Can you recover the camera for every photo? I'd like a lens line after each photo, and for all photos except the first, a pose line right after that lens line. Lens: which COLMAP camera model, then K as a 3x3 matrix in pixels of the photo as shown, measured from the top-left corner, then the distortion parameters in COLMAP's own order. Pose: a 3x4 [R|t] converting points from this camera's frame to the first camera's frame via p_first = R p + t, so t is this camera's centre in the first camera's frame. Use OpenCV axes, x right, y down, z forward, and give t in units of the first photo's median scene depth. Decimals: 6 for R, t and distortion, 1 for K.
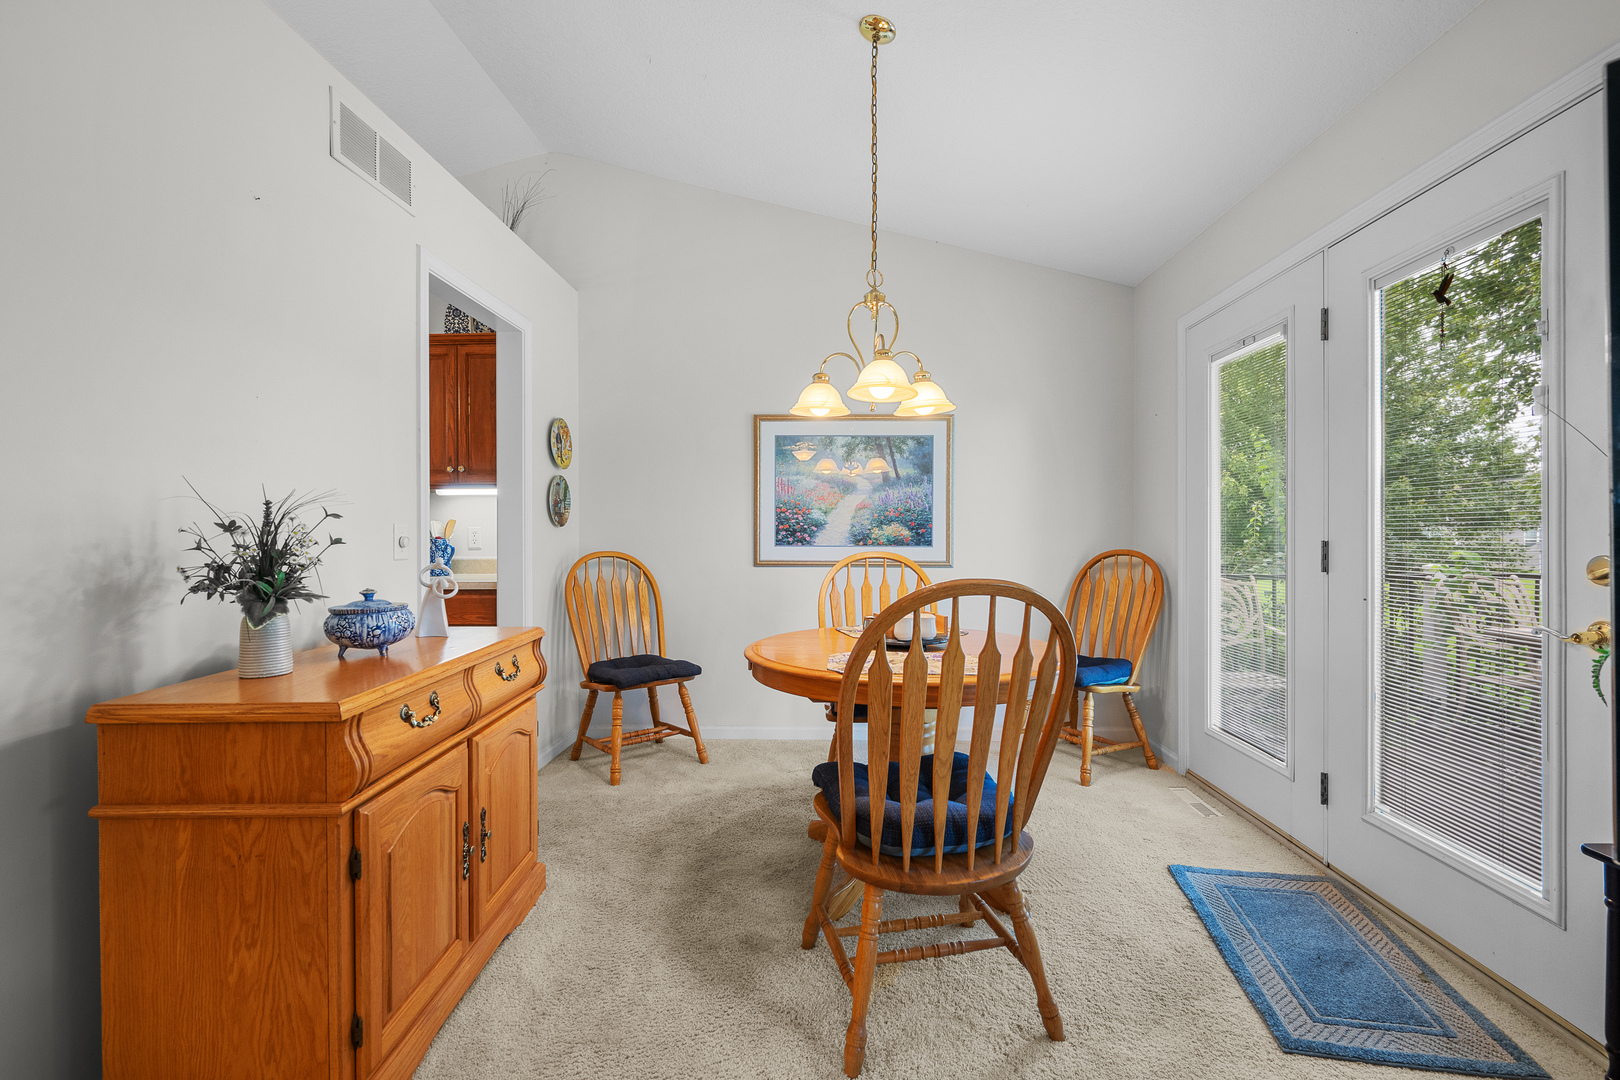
lens RADIAL K [[715.8, 0, 808.7], [0, 715.8, 534.4], [0, 0, 1]] dist [-0.000461, 0.000042]
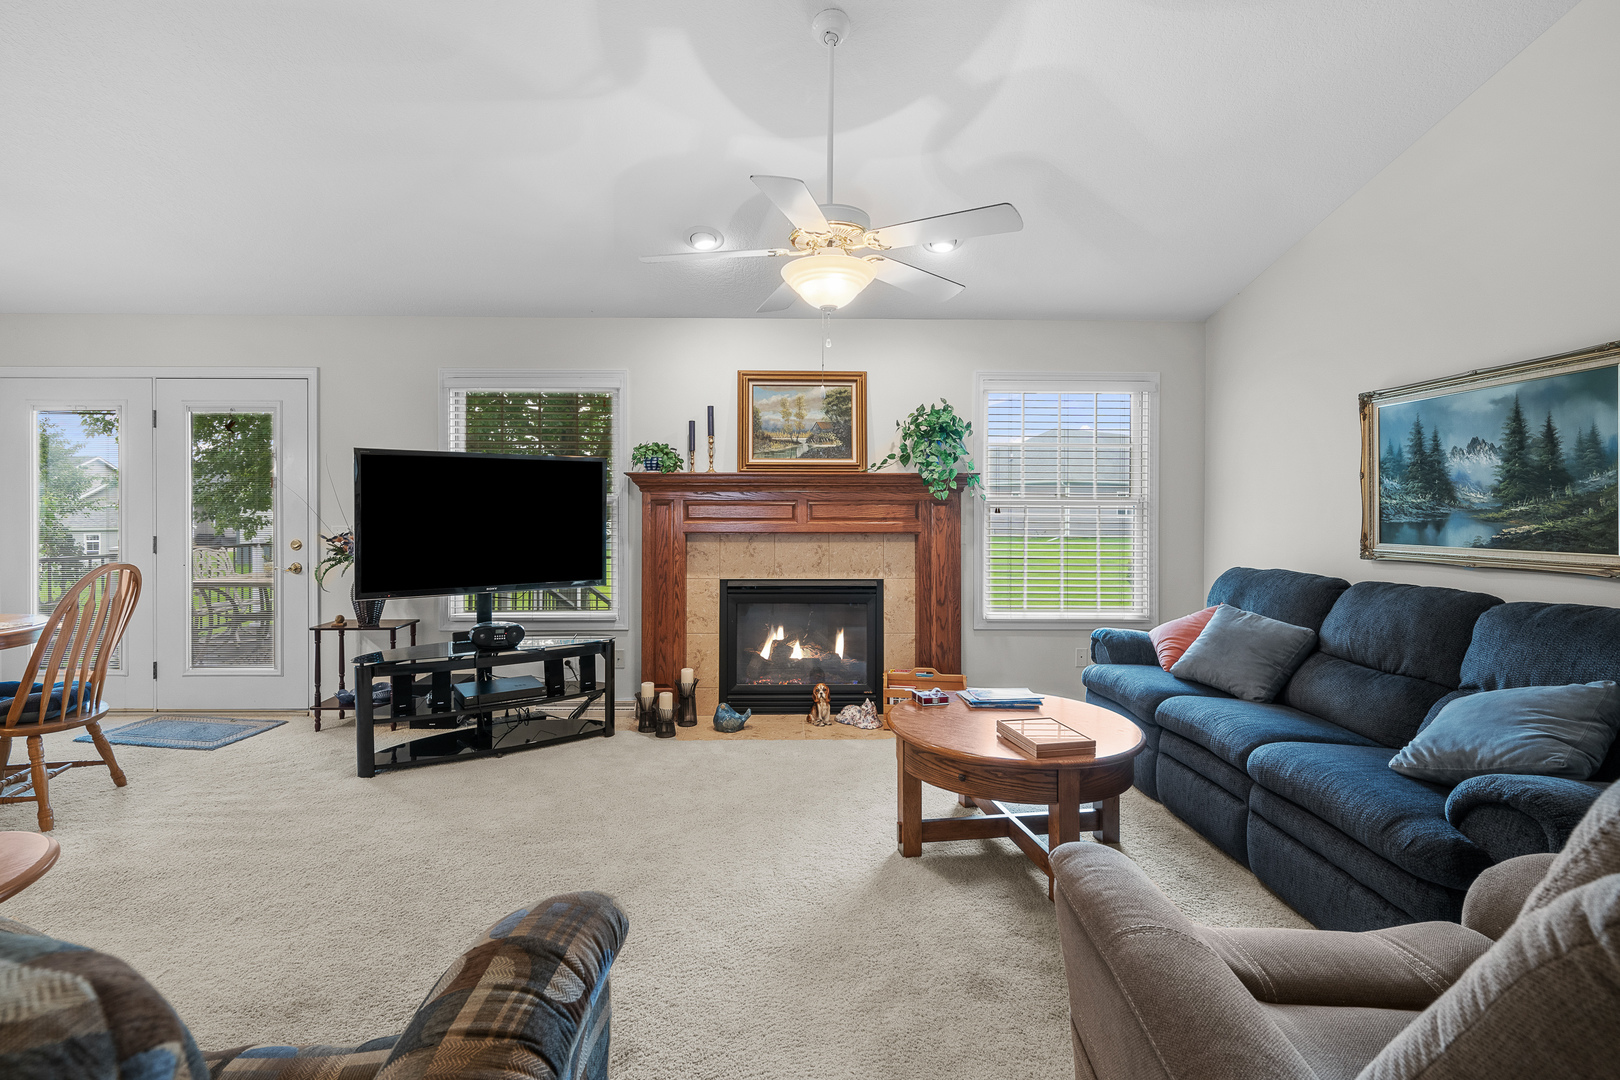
lens RADIAL K [[727.2, 0, 804.2], [0, 727.2, 509.9], [0, 0, 1]] dist [-0.006029, -0.000332]
pose [[-0.080479, 0.009332, 0.996713, -1.329139], [0.008181, 0.999929, -0.008701, -0.030258], [-0.996723, 0.007453, -0.080550, -0.544839]]
